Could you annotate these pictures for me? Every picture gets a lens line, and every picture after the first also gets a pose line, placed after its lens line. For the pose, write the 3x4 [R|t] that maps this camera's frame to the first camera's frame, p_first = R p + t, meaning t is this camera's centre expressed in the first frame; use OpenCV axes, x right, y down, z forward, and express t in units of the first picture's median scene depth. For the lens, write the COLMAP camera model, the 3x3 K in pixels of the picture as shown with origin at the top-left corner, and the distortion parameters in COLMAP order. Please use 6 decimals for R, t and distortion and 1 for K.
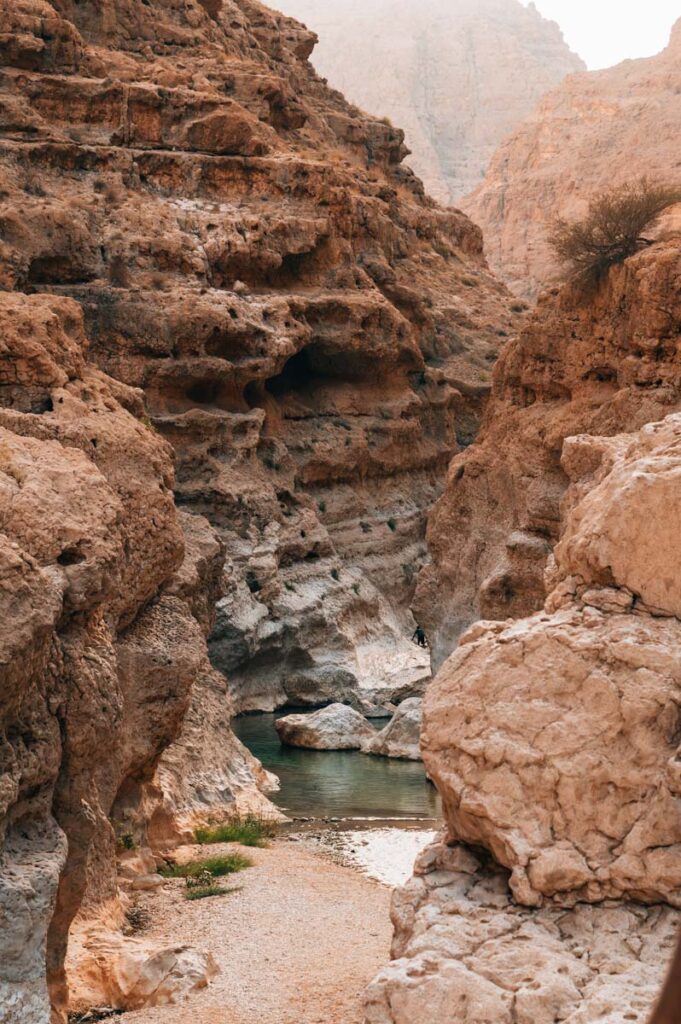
lens RADIAL K [[2046.8, 0, 340.7], [0, 2046.8, 512.4], [0, 0, 1]] dist [0.048599, 0.000000]
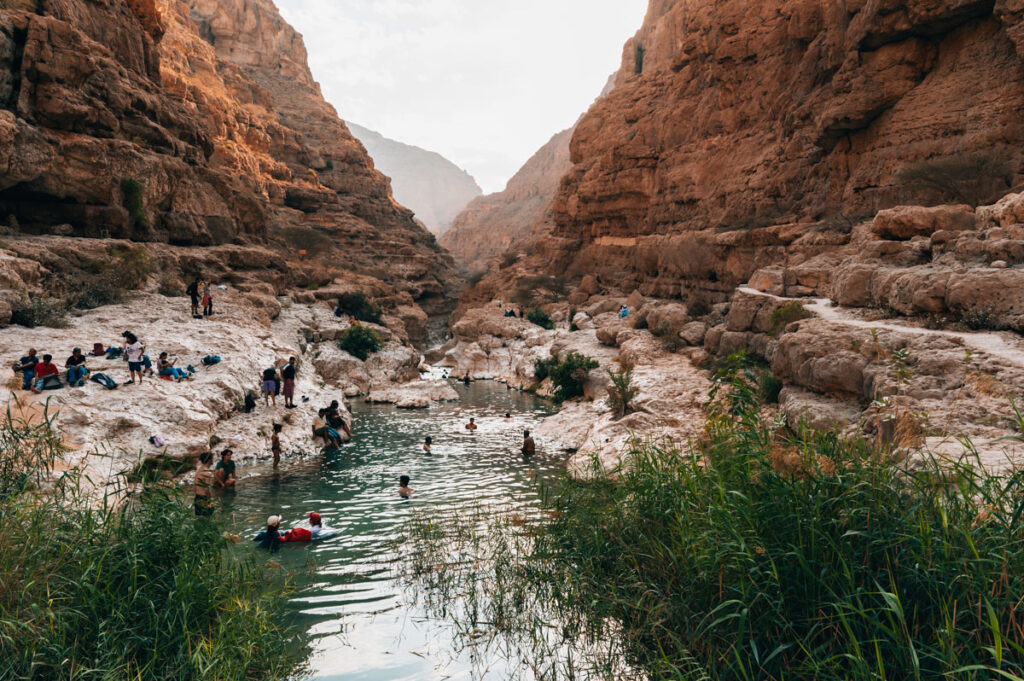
lens RADIAL K [[714.5, 0, 507.0], [0, 714.5, 336.5], [0, 0, 1]] dist [0.007490, 0.004068]
pose [[0.988932, -0.009215, 0.148084, -0.080869], [0.008140, 0.999936, 0.007862, 0.026424], [-0.148147, -0.006569, 0.988944, -0.926224]]
